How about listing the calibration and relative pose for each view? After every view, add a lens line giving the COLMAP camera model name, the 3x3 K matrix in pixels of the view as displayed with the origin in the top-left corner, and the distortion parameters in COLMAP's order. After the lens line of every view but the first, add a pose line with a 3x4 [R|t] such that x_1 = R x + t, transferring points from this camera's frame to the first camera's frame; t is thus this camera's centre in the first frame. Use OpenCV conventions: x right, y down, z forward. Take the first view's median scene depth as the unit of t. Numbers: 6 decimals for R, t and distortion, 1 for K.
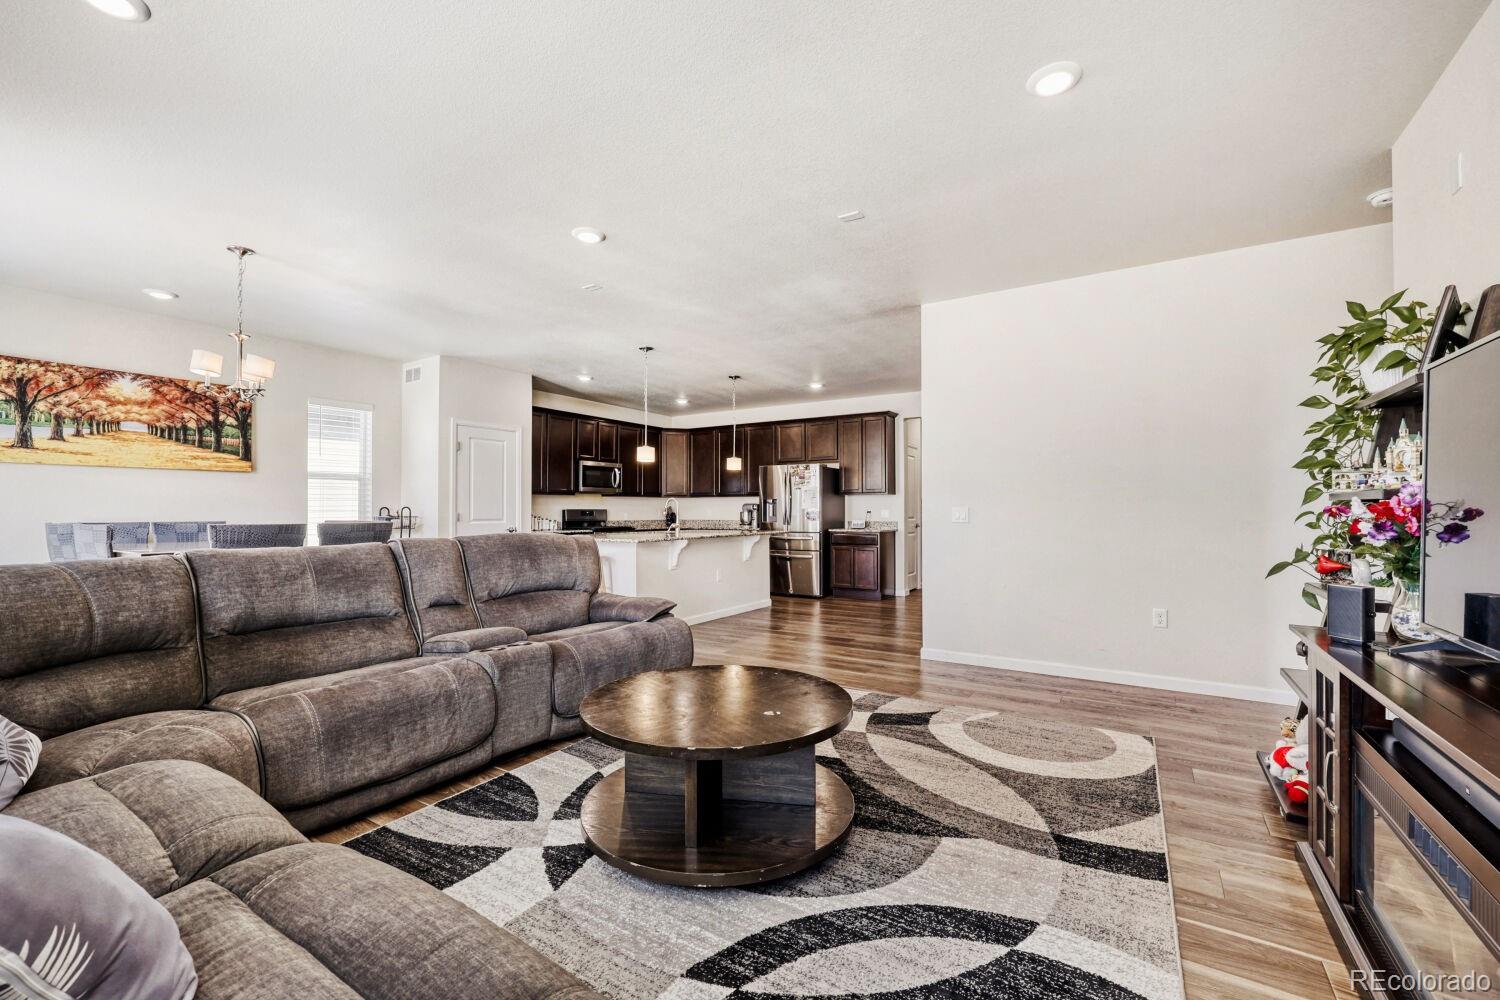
lens RADIAL K [[629.4, 0, 755.7], [0, 629.4, 493.7], [0, 0, 1]] dist [-0.000810, -0.000081]
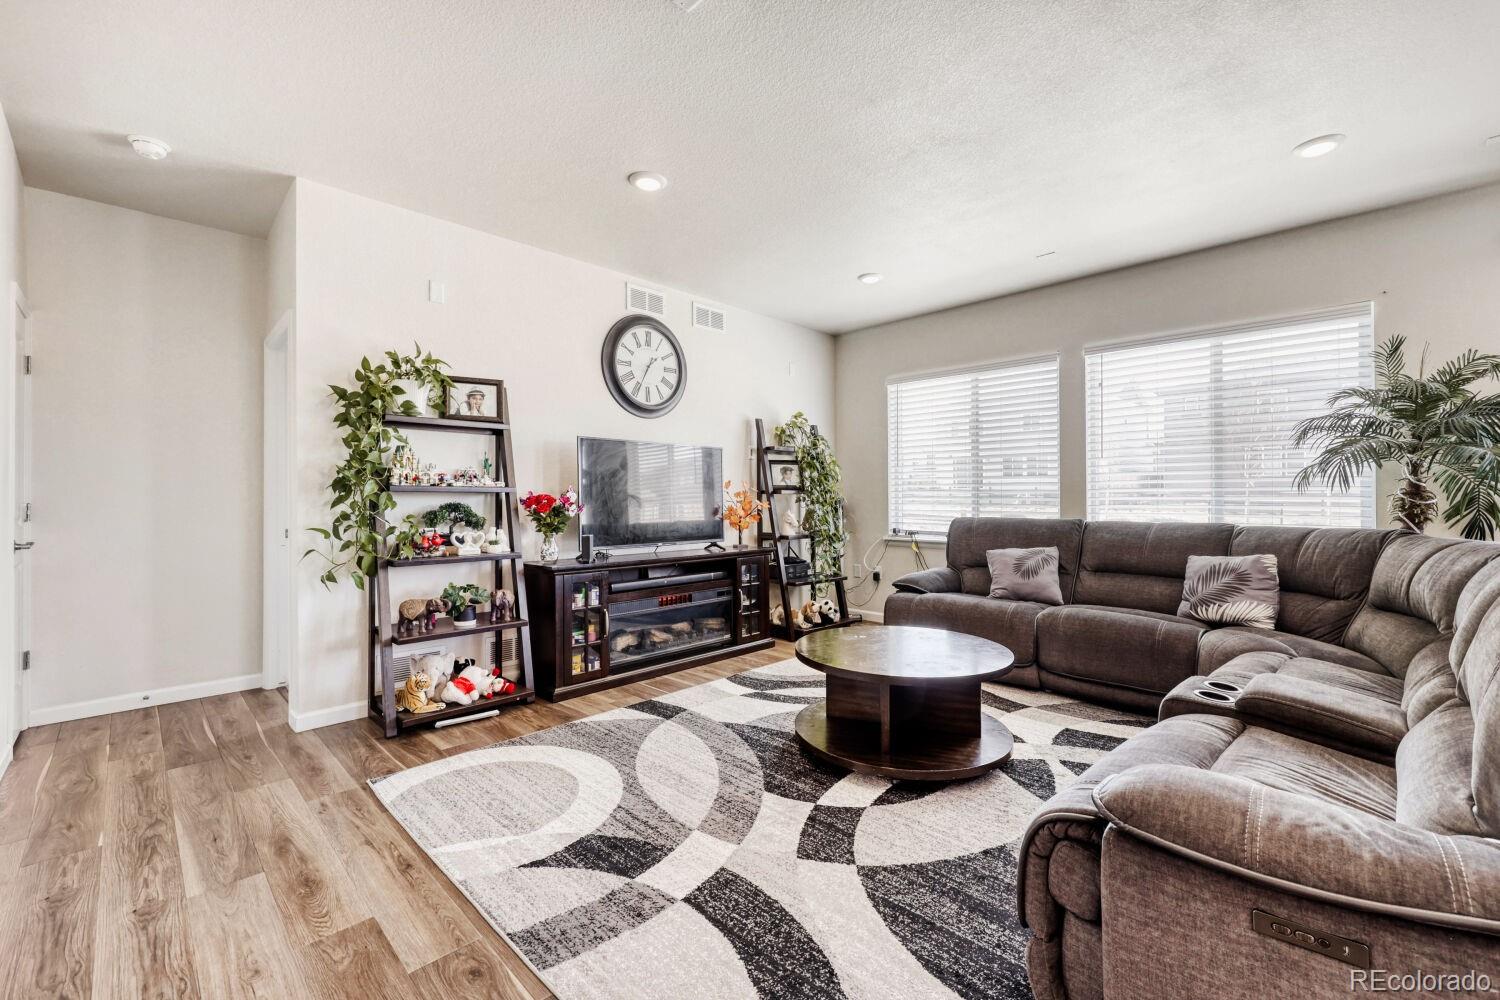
lens RADIAL K [[629.4, 0, 755.7], [0, 629.4, 493.7], [0, 0, 1]] dist [-0.000810, -0.000081]
pose [[-0.975581, 0.004508, 0.219595, -0.046207], [-0.002692, 0.999469, -0.032477, 0.046630], [-0.219625, -0.032275, -0.975050, 1.964428]]
